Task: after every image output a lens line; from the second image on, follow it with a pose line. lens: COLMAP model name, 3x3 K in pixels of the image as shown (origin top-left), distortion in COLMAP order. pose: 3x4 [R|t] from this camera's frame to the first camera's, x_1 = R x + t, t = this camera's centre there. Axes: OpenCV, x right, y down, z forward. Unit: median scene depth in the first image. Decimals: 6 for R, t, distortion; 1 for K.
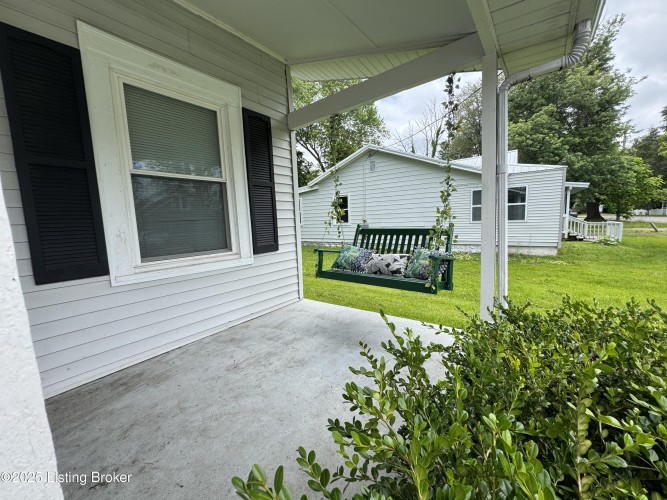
lens RADIAL K [[267.9, 0, 333.5], [0, 267.9, 250.0], [0, 0, 1]] dist [-0.001991, -0.000258]
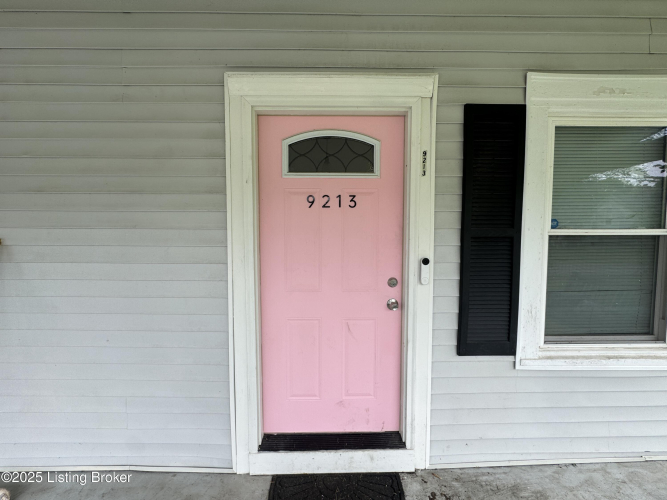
lens RADIAL K [[267.9, 0, 333.5], [0, 267.9, 250.0], [0, 0, 1]] dist [-0.001991, -0.000258]
pose [[0.621101, 0.081011, -0.779532, -0.438663], [-0.108223, 0.993980, 0.017069, -0.153574], [0.776222, 0.073761, 0.626130, -0.011183]]
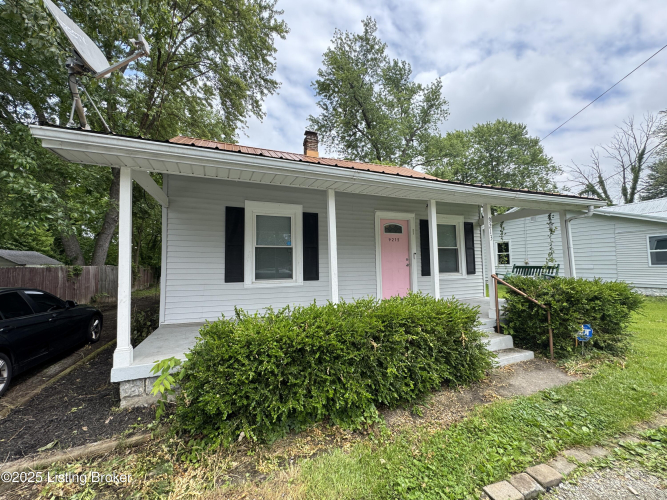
lens RADIAL K [[267.9, 0, 333.5], [0, 267.9, 250.0], [0, 0, 1]] dist [-0.001991, -0.000258]
pose [[0.863771, -0.009635, -0.503792, -0.119347], [-0.067347, 0.988639, -0.134376, 0.257884], [0.499363, 0.149999, 0.853309, -2.281238]]
